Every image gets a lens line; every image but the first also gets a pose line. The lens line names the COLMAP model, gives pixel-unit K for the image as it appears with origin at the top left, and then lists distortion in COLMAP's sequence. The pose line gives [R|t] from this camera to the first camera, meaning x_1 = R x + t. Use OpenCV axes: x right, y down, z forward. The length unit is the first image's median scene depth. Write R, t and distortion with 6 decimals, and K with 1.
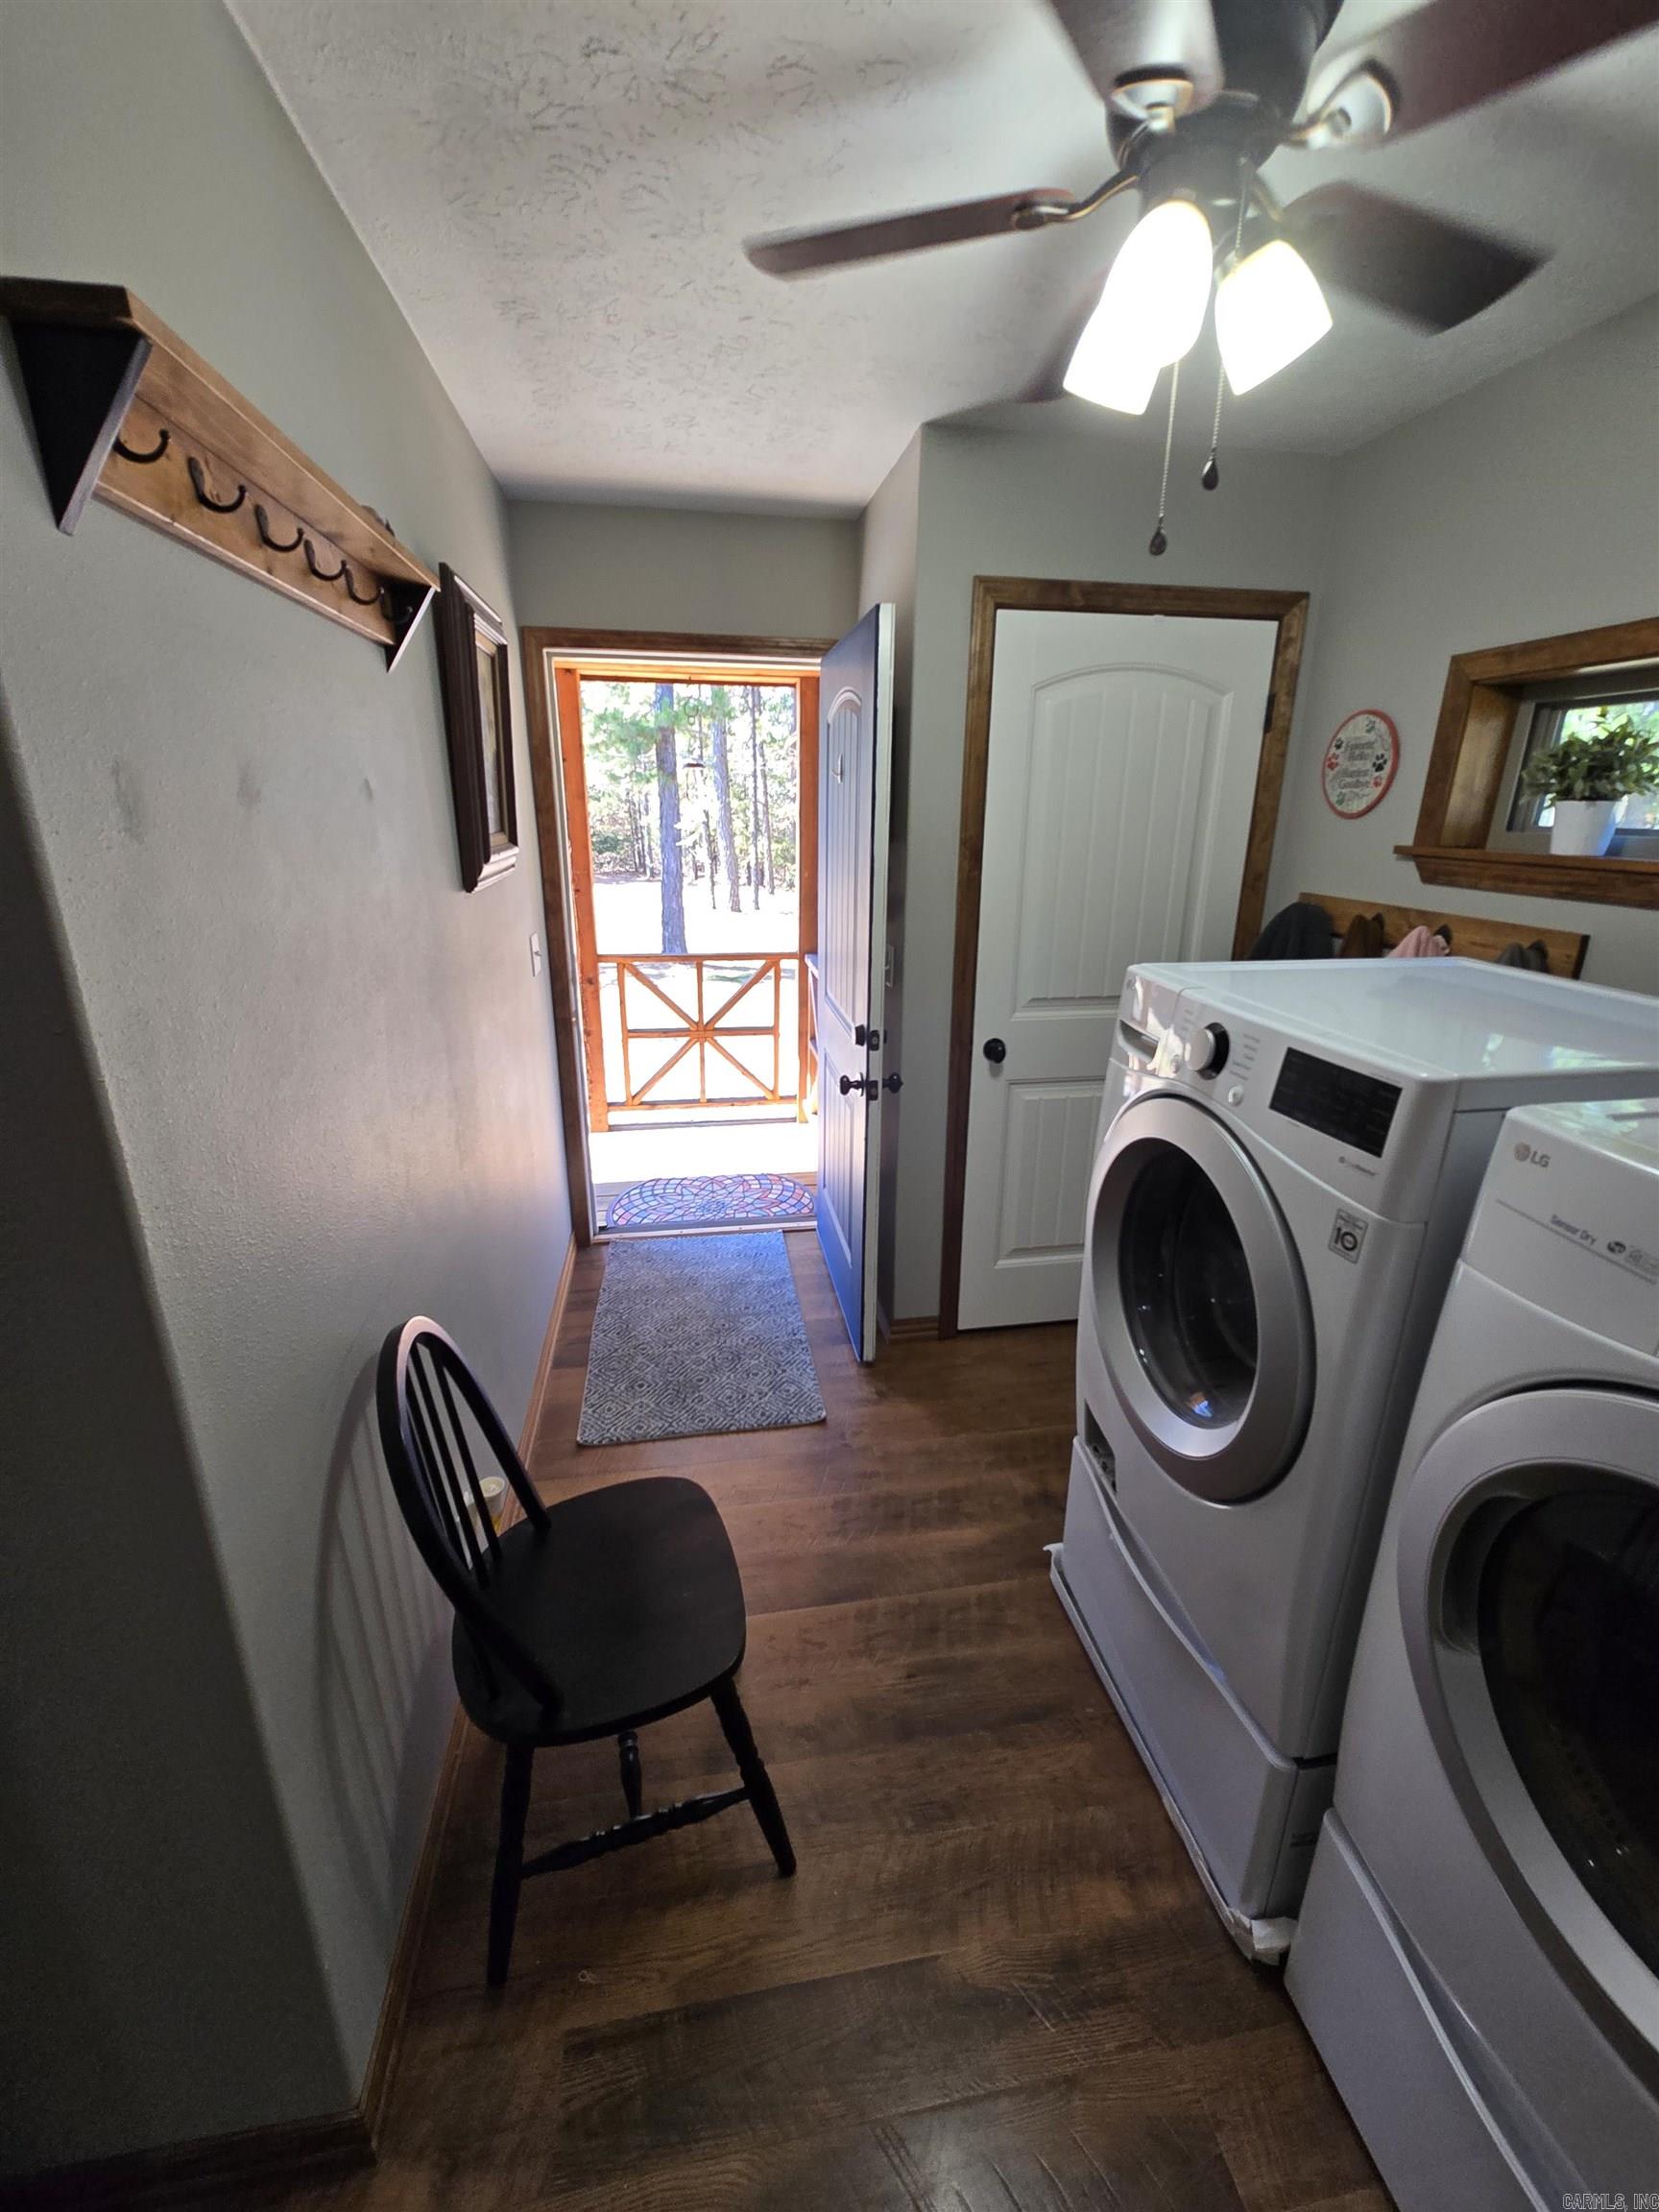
lens RADIAL K [[907.0, 0, 830.9], [0, 907.0, 1101.4], [0, 0, 1]] dist [-0.003000, 0.000237]
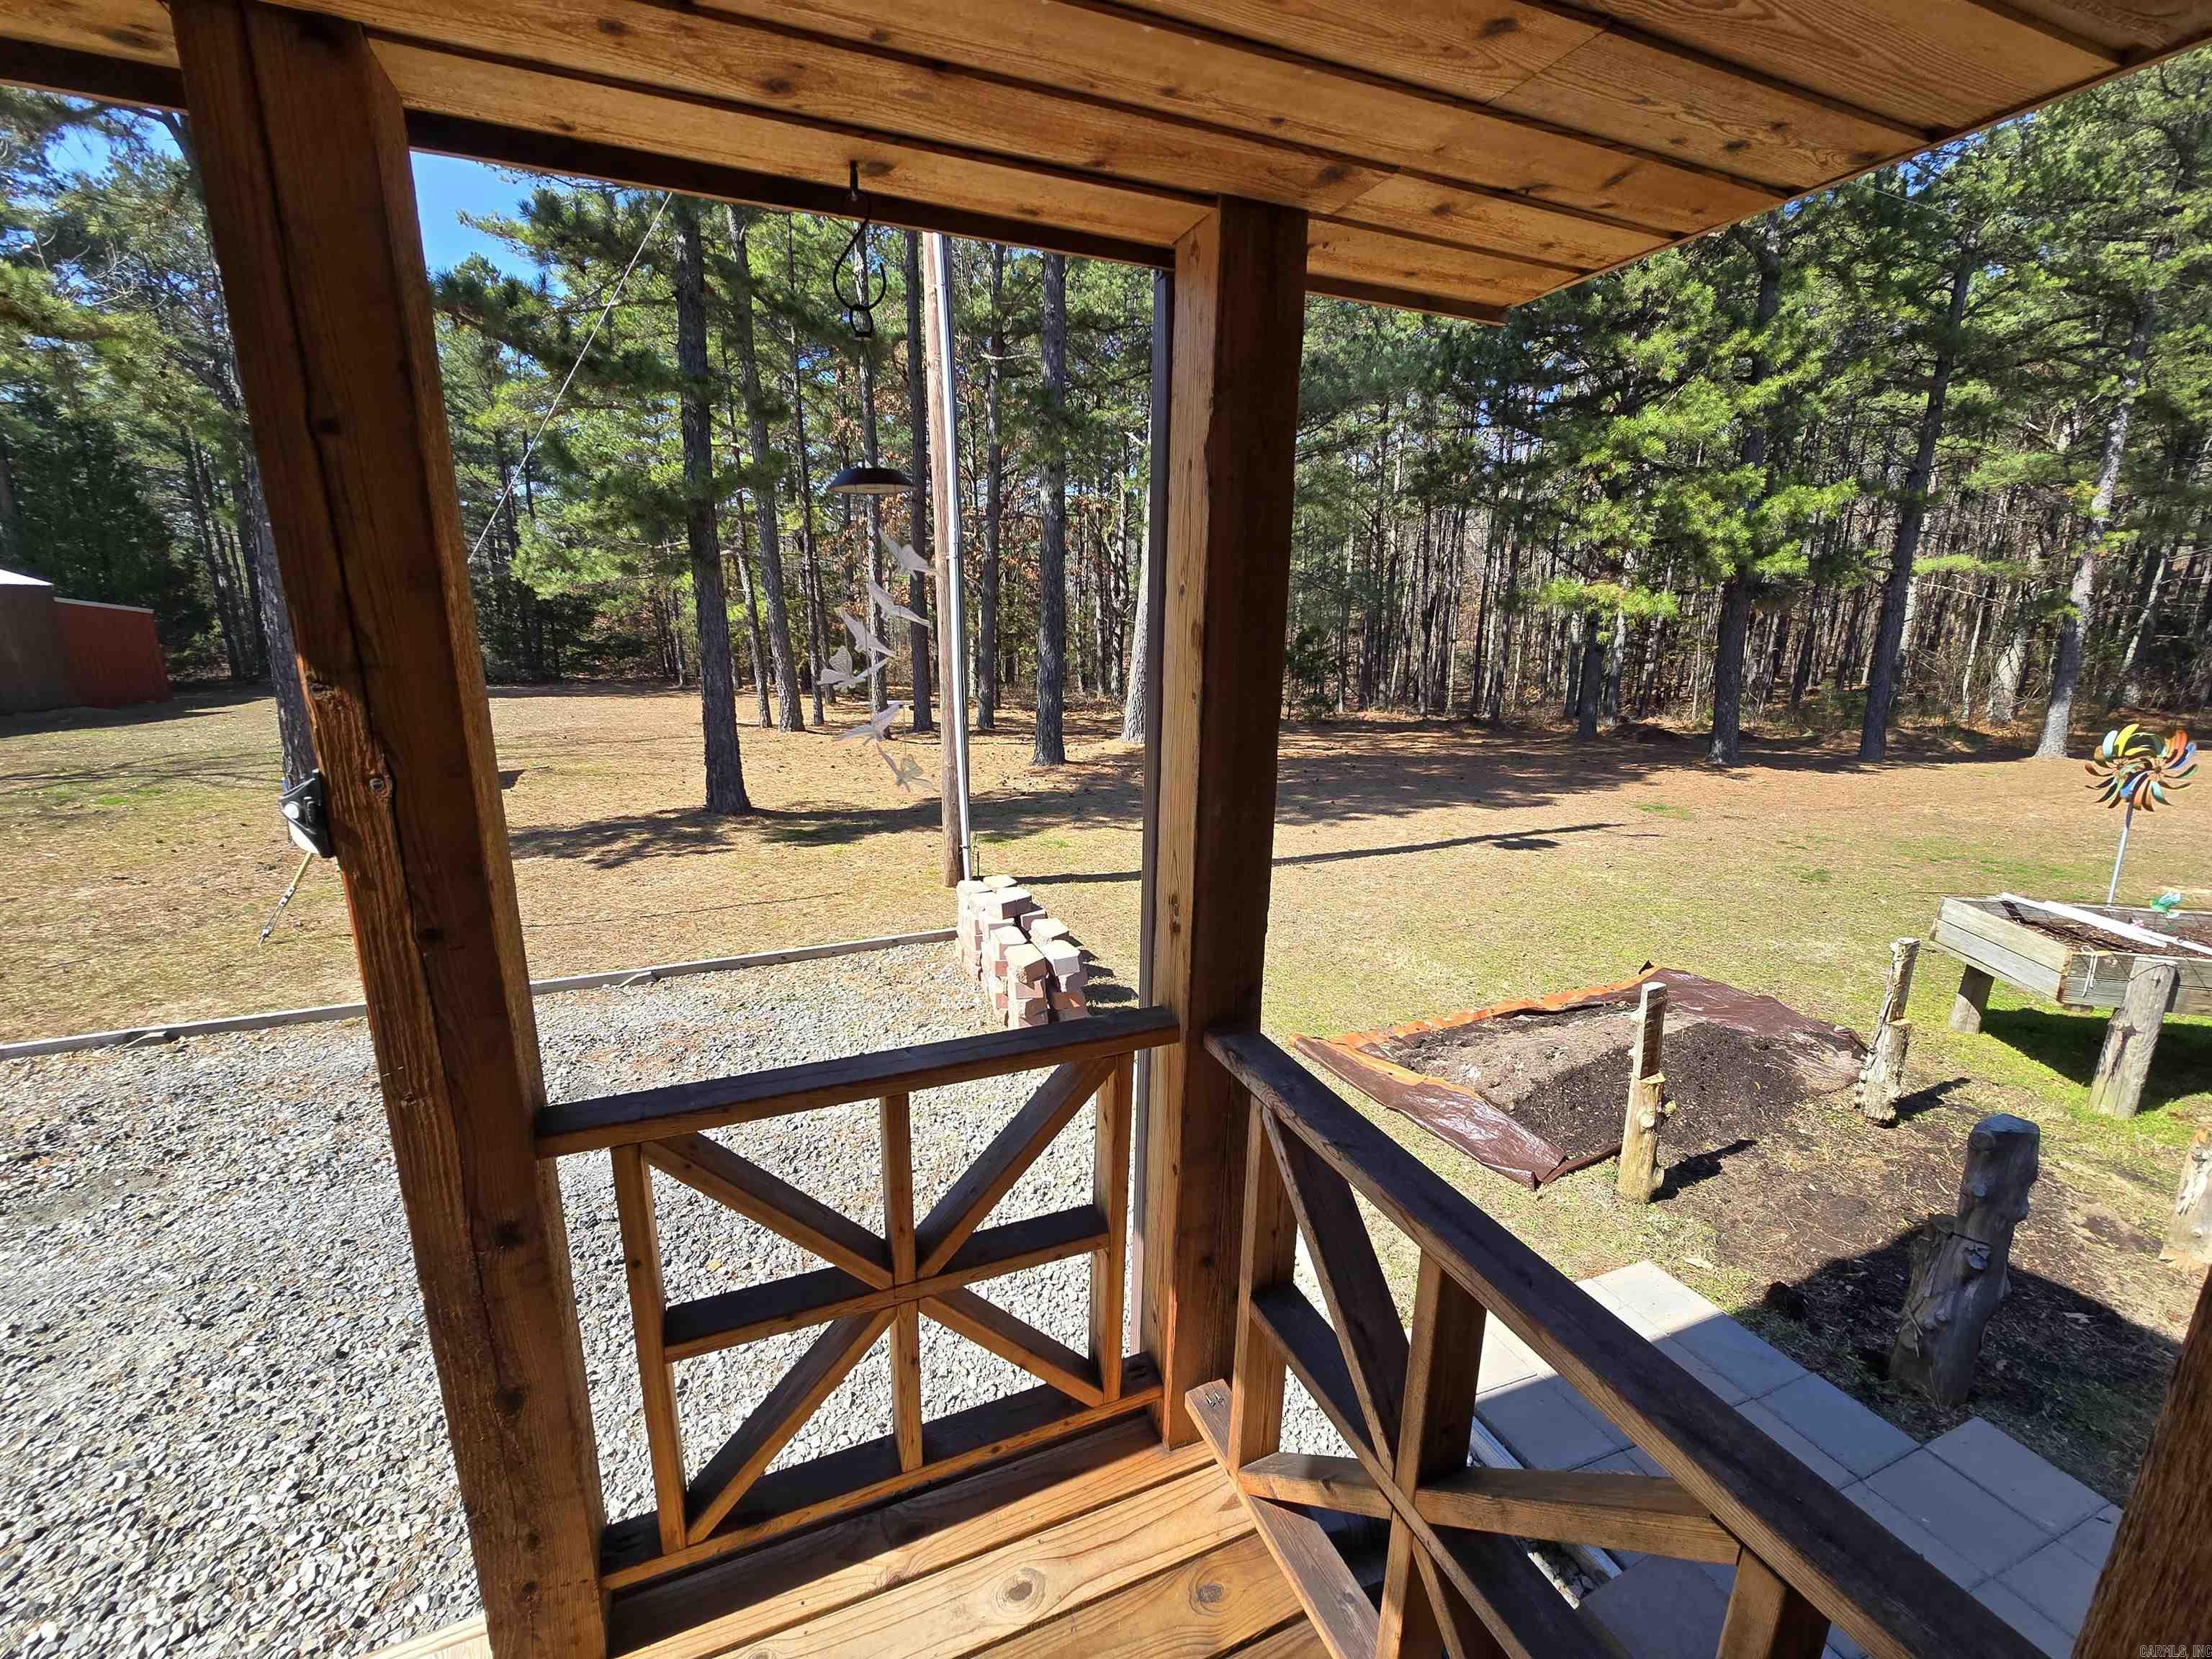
lens RADIAL K [[907.0, 0, 1094.4], [0, 907.0, 820.1], [0, 0, 1]] dist [-0.003000, 0.000237]
pose [[0.973125, -0.051428, 0.224463, -0.047535], [0.069601, 0.994841, -0.073811, -0.073366], [-0.219508, 0.087450, 0.971683, 0.219377]]
